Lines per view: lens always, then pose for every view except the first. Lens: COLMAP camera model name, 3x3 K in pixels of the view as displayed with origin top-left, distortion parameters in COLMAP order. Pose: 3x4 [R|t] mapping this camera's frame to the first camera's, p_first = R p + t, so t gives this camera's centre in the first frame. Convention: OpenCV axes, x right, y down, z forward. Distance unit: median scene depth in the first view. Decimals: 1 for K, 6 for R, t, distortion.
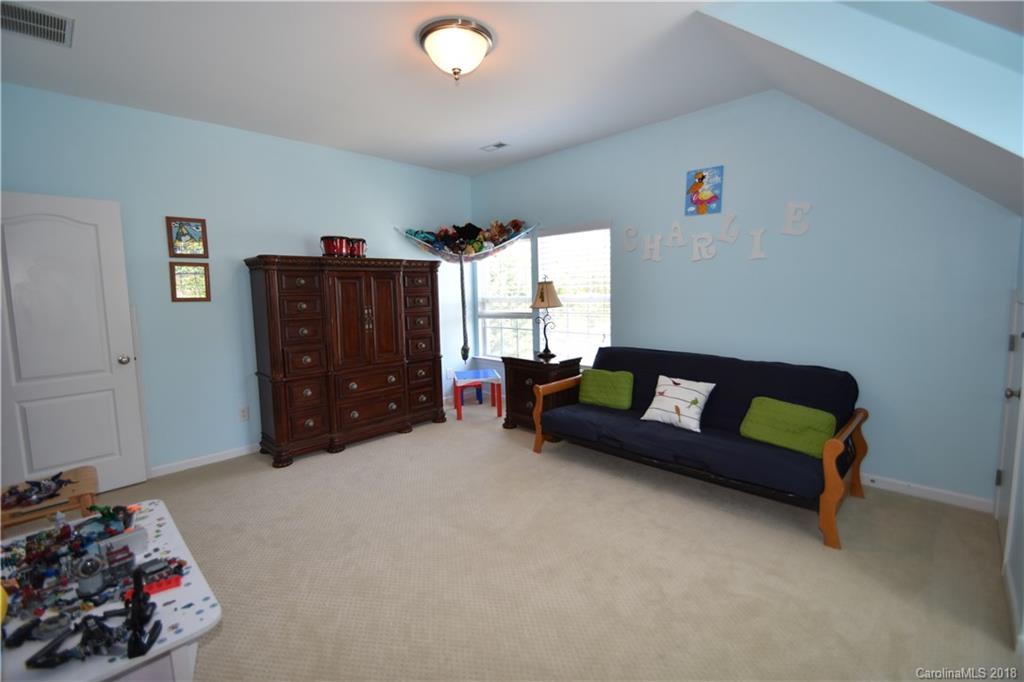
lens RADIAL K [[447.6, 0, 505.4], [0, 447.6, 332.1], [0, 0, 1]] dist [0.012922, -0.016970]
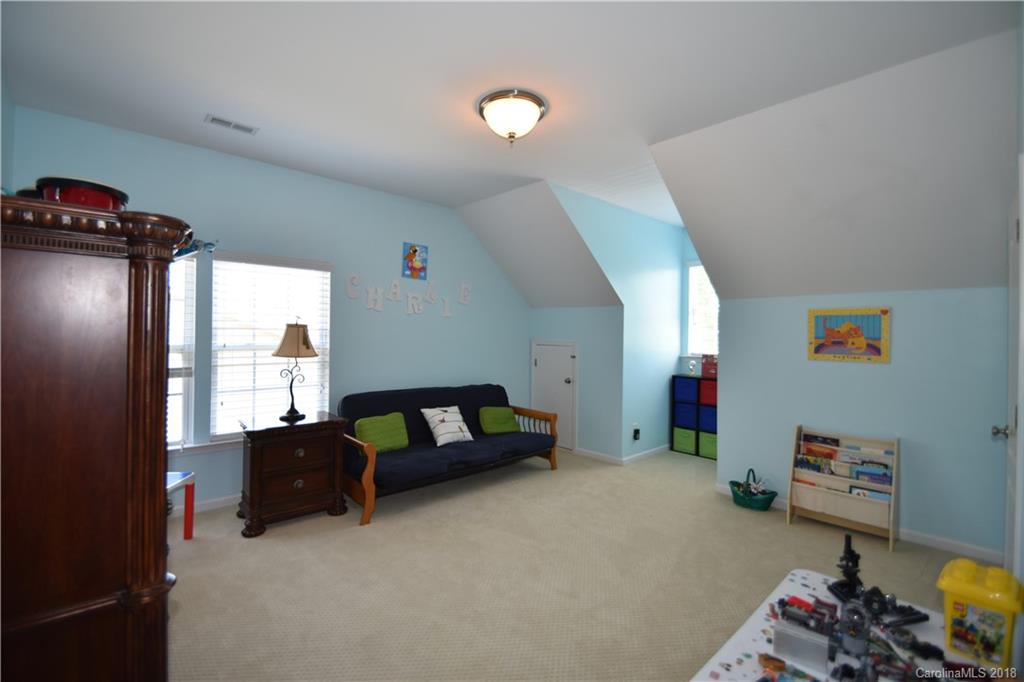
lens RADIAL K [[447.6, 0, 505.4], [0, 447.6, 332.1], [0, 0, 1]] dist [0.012922, -0.016970]
pose [[0.056998, 0.026254, 0.998029, -0.824034], [0.087547, 0.995672, -0.031191, -0.049128], [-0.994528, 0.089153, 0.054453, 0.694726]]
